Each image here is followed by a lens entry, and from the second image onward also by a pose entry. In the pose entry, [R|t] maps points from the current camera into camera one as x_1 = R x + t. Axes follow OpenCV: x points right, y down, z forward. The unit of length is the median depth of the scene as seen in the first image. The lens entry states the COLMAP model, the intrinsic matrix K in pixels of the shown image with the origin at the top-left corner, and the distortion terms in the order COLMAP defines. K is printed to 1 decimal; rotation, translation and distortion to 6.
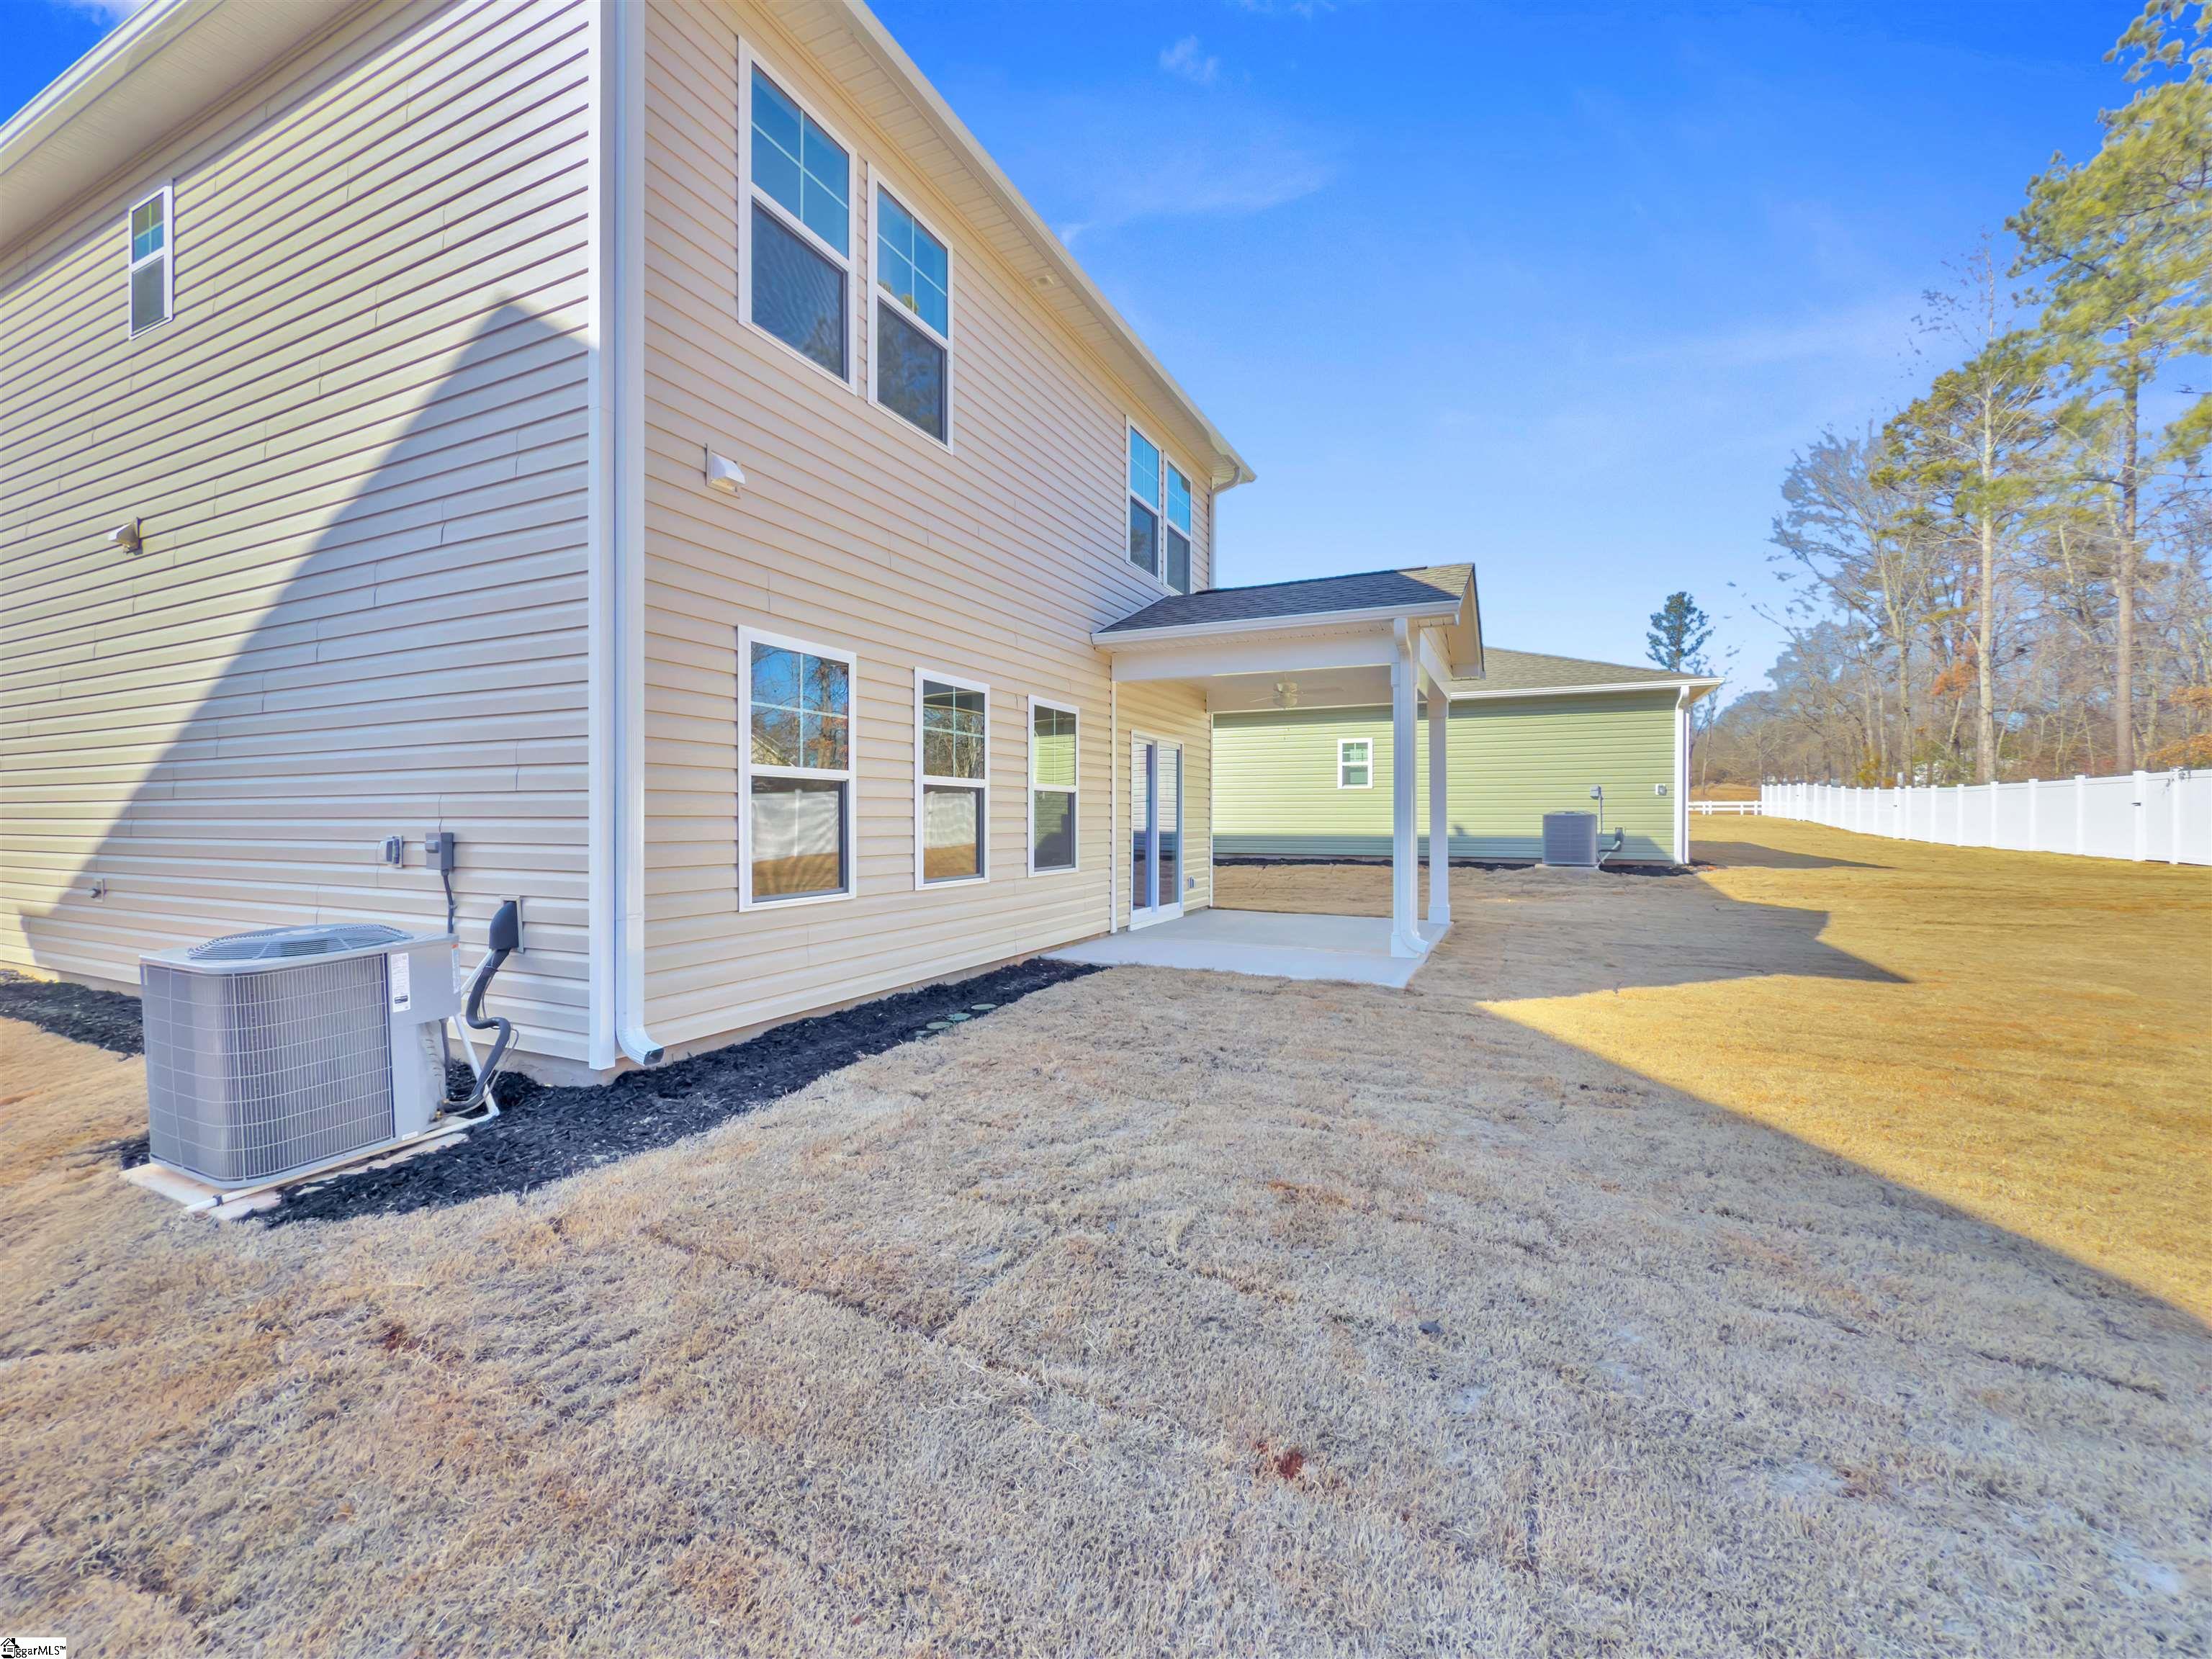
lens RADIAL K [[900.1, 0, 1115.8], [0, 900.1, 820.8], [0, 0, 1]] dist [0.000777, 0.000141]
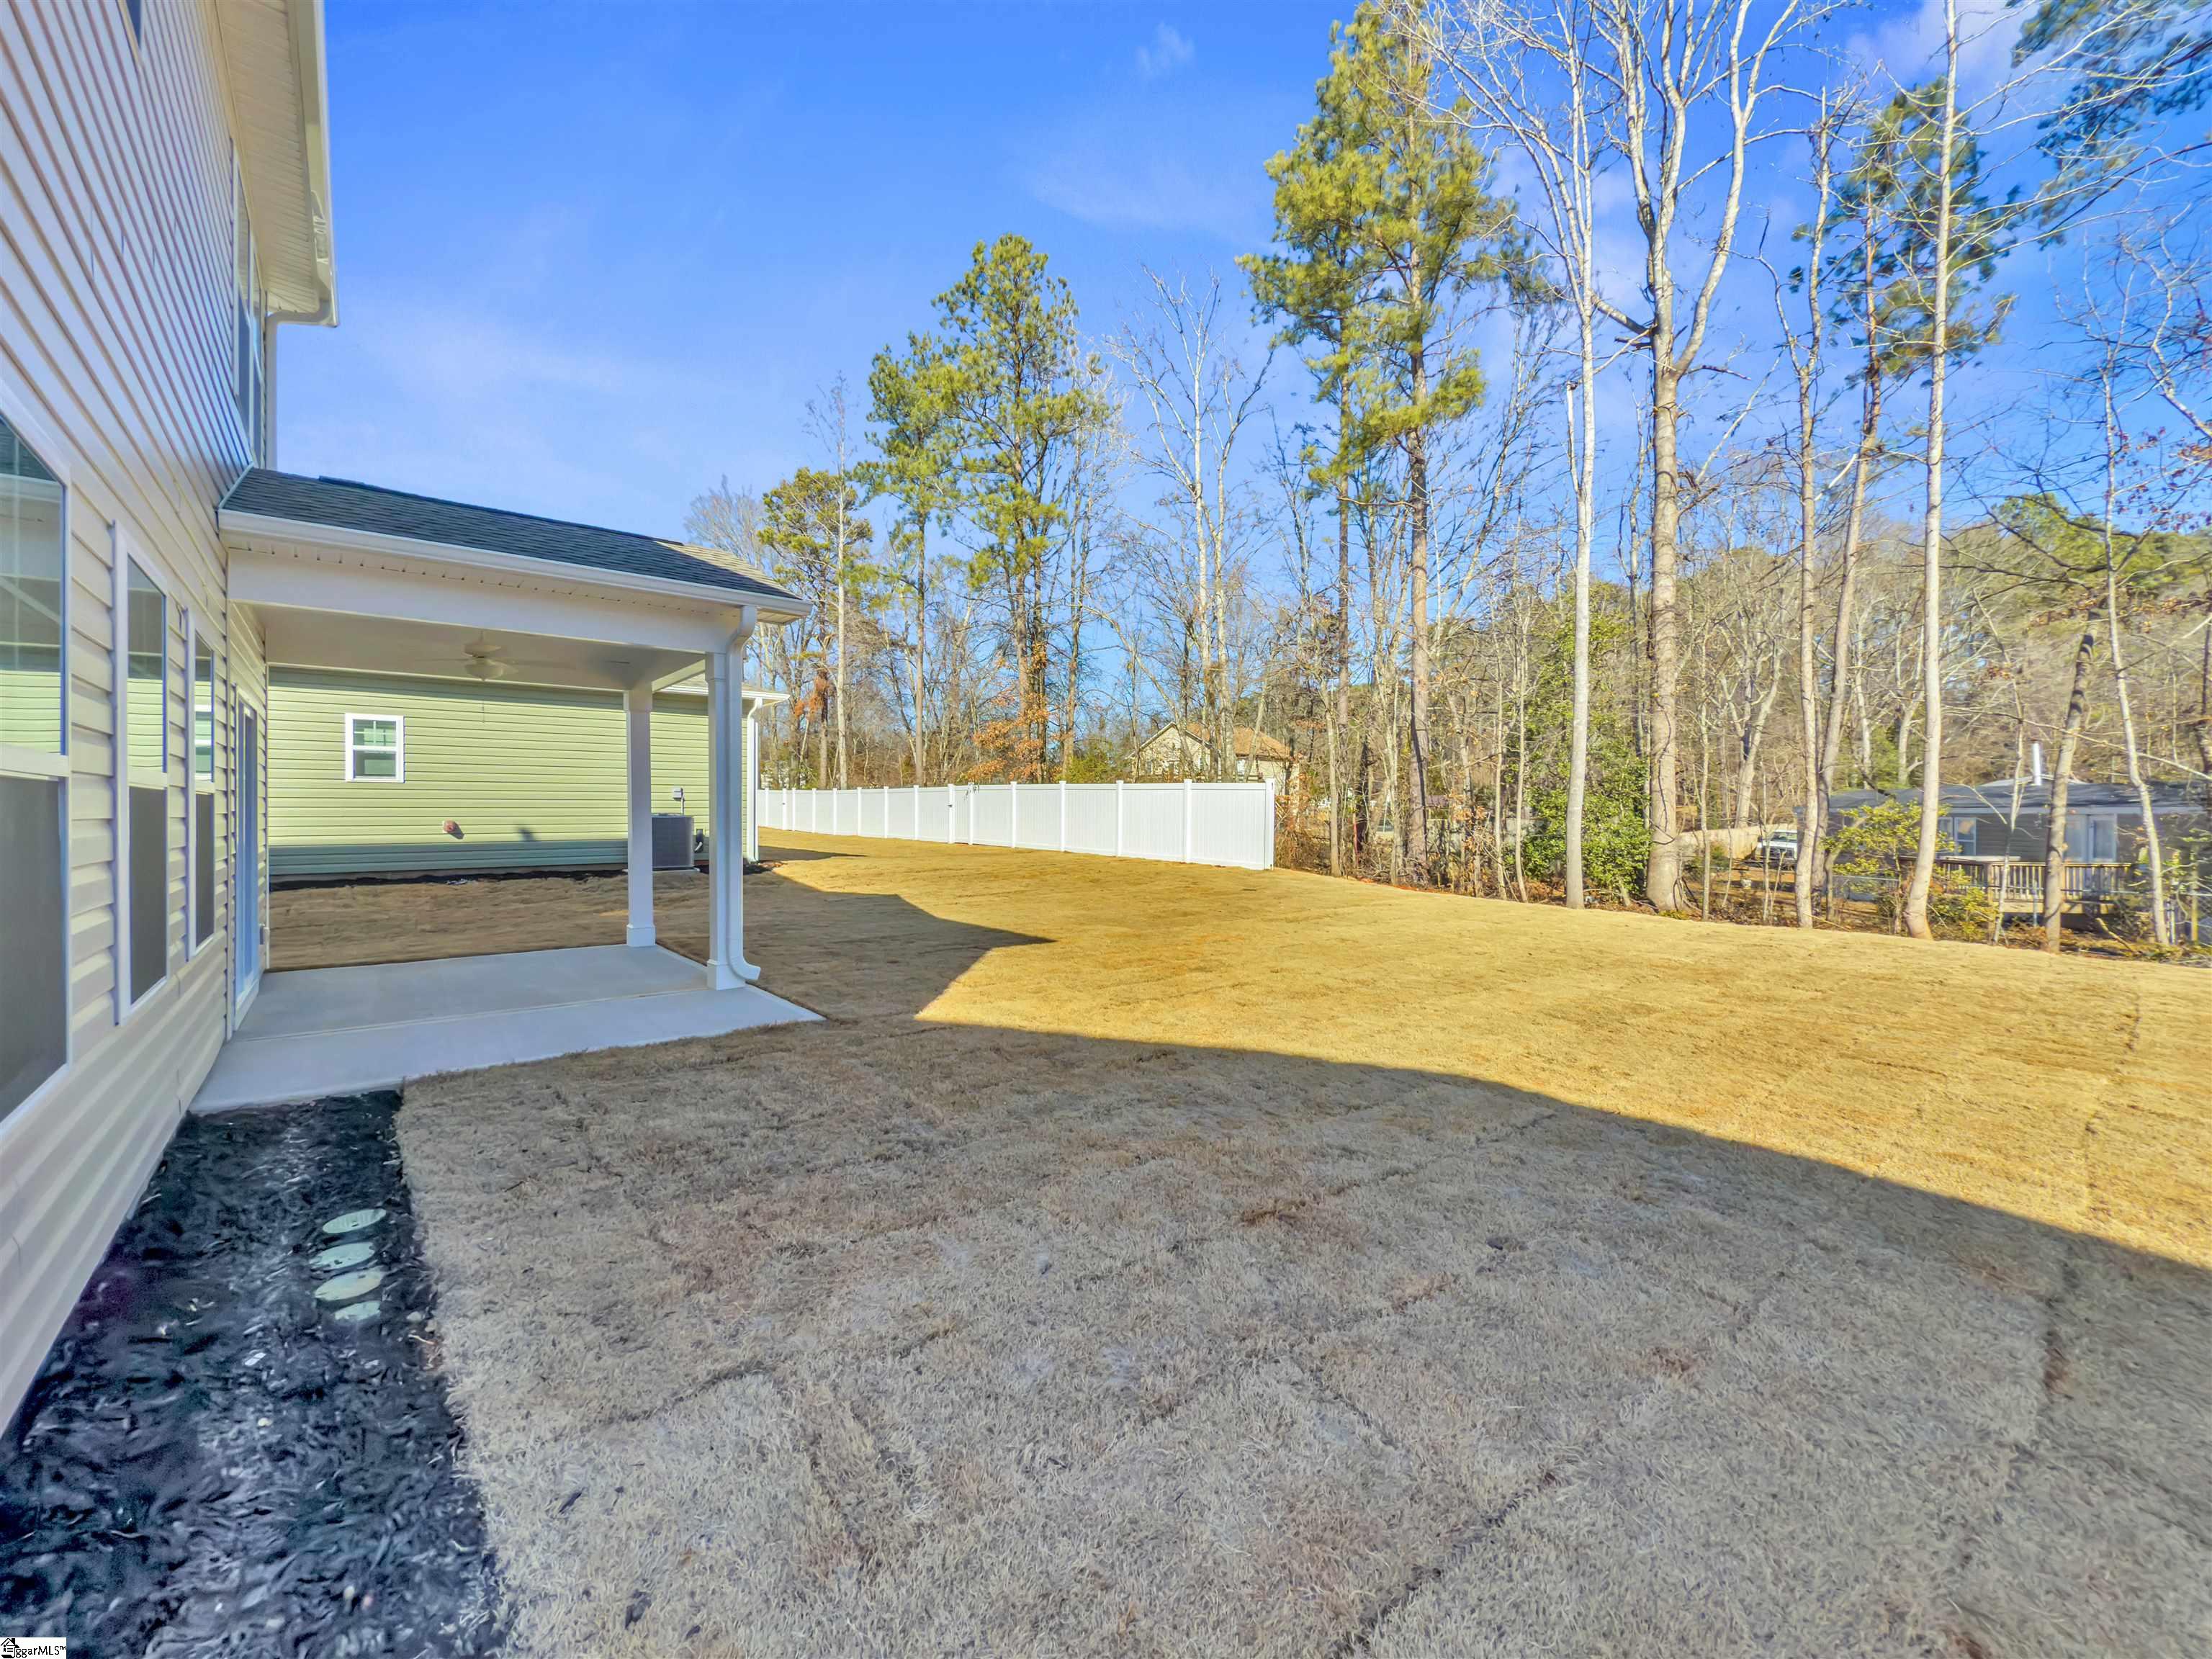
lens RADIAL K [[900.1, 0, 1115.8], [0, 900.1, 820.8], [0, 0, 1]] dist [0.000777, 0.000141]
pose [[0.417557, -0.009558, 0.908600, -0.172532], [0.000752, 0.999948, 0.010173, -0.012093], [-0.908650, -0.003564, 0.417543, 0.150693]]
